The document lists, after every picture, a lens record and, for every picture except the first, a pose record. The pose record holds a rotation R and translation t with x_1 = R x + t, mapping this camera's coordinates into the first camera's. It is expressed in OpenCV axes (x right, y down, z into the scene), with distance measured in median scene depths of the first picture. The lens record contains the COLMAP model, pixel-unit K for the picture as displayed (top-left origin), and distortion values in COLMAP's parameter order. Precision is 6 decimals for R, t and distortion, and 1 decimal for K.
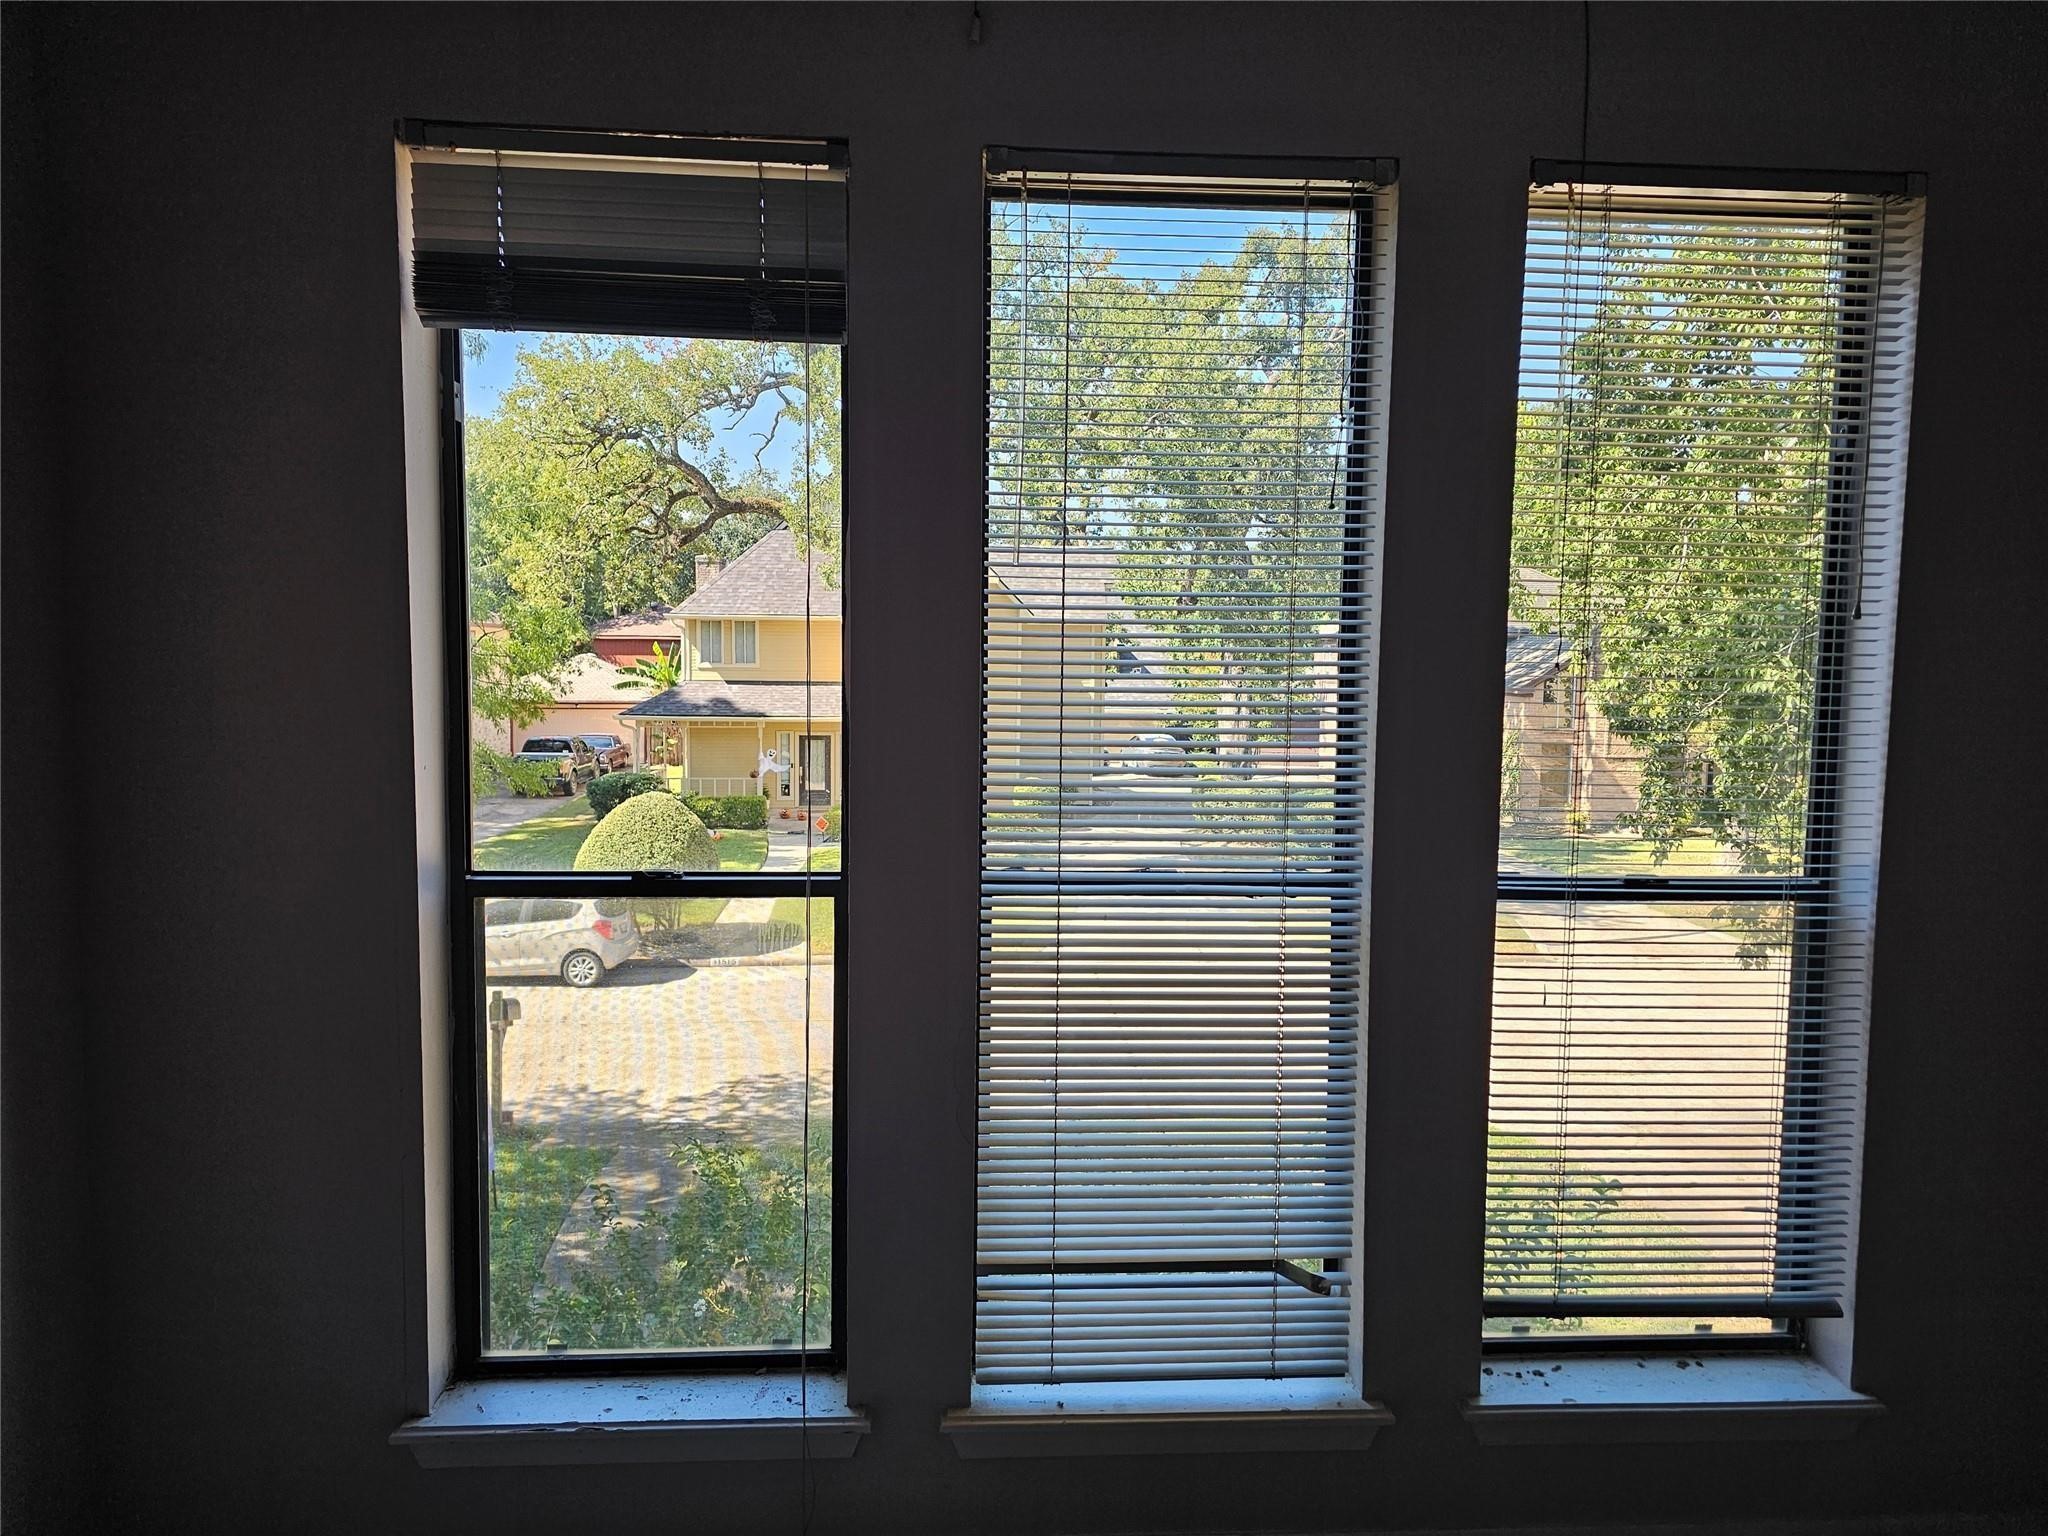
lens RADIAL K [[1354.1, 0, 1024.0], [0, 1354.1, 768.0], [0, 0, 1]] dist [0.020186, -0.001790]
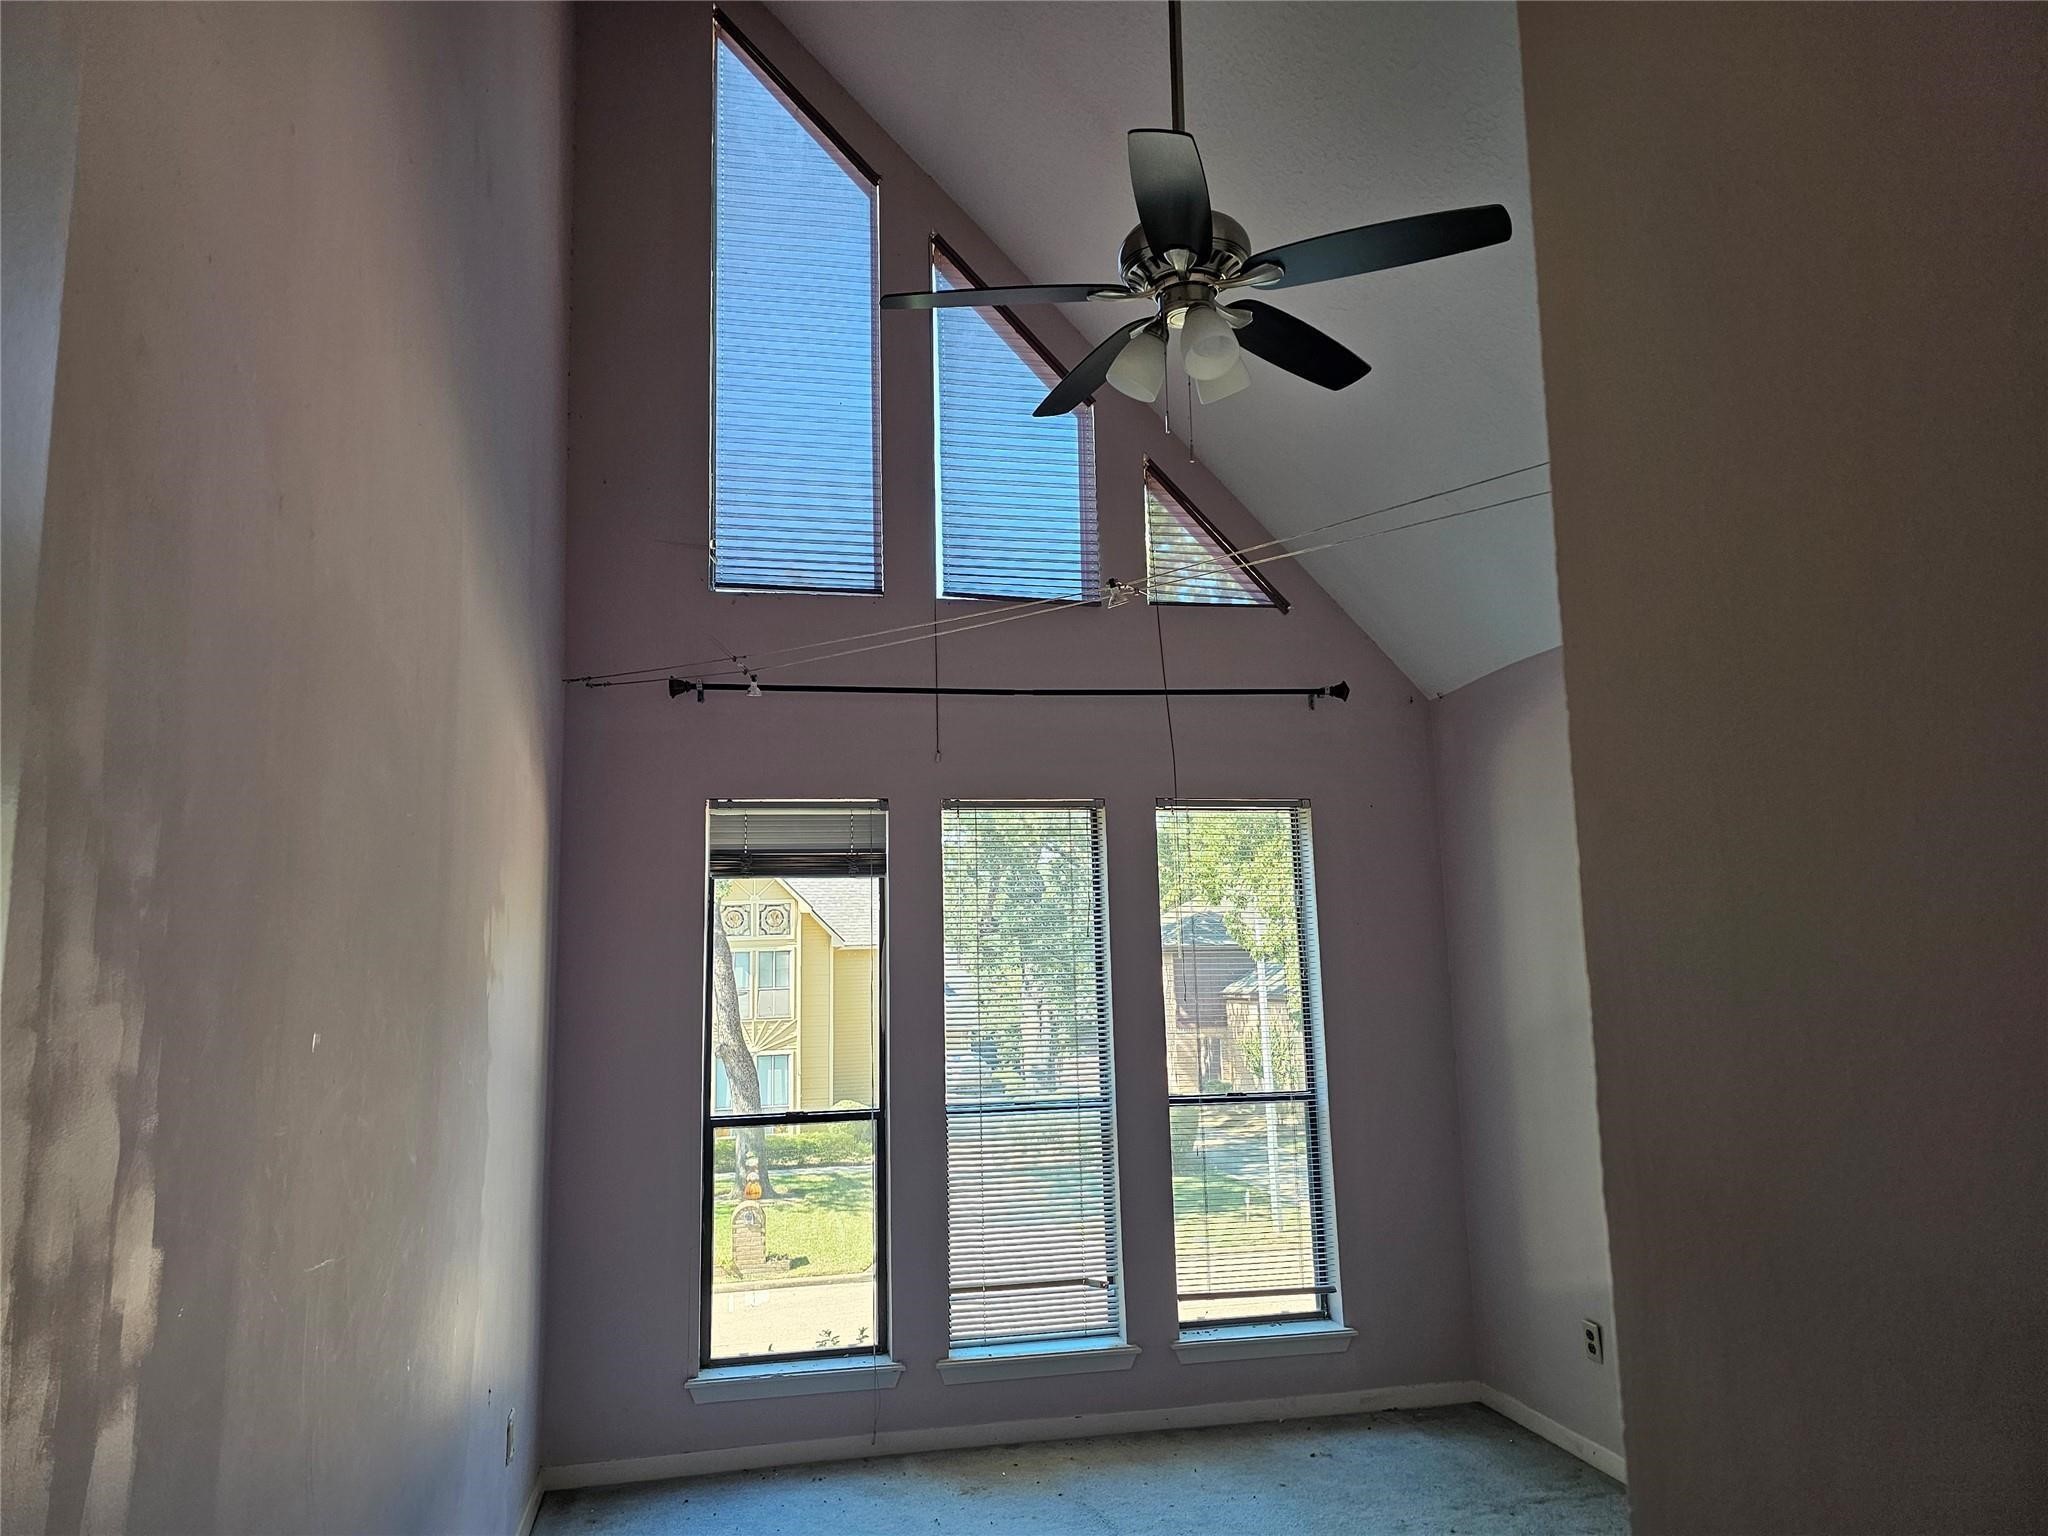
lens RADIAL K [[1373.5, 0, 1024.0], [0, 1373.5, 768.0], [0, 0, 1]] dist [-0.001927, -0.000679]
pose [[0.988187, -0.013998, 0.152611, -0.238736], [0.048535, 0.973146, -0.225012, 0.053667], [-0.145363, 0.229761, 0.962330, -1.313488]]
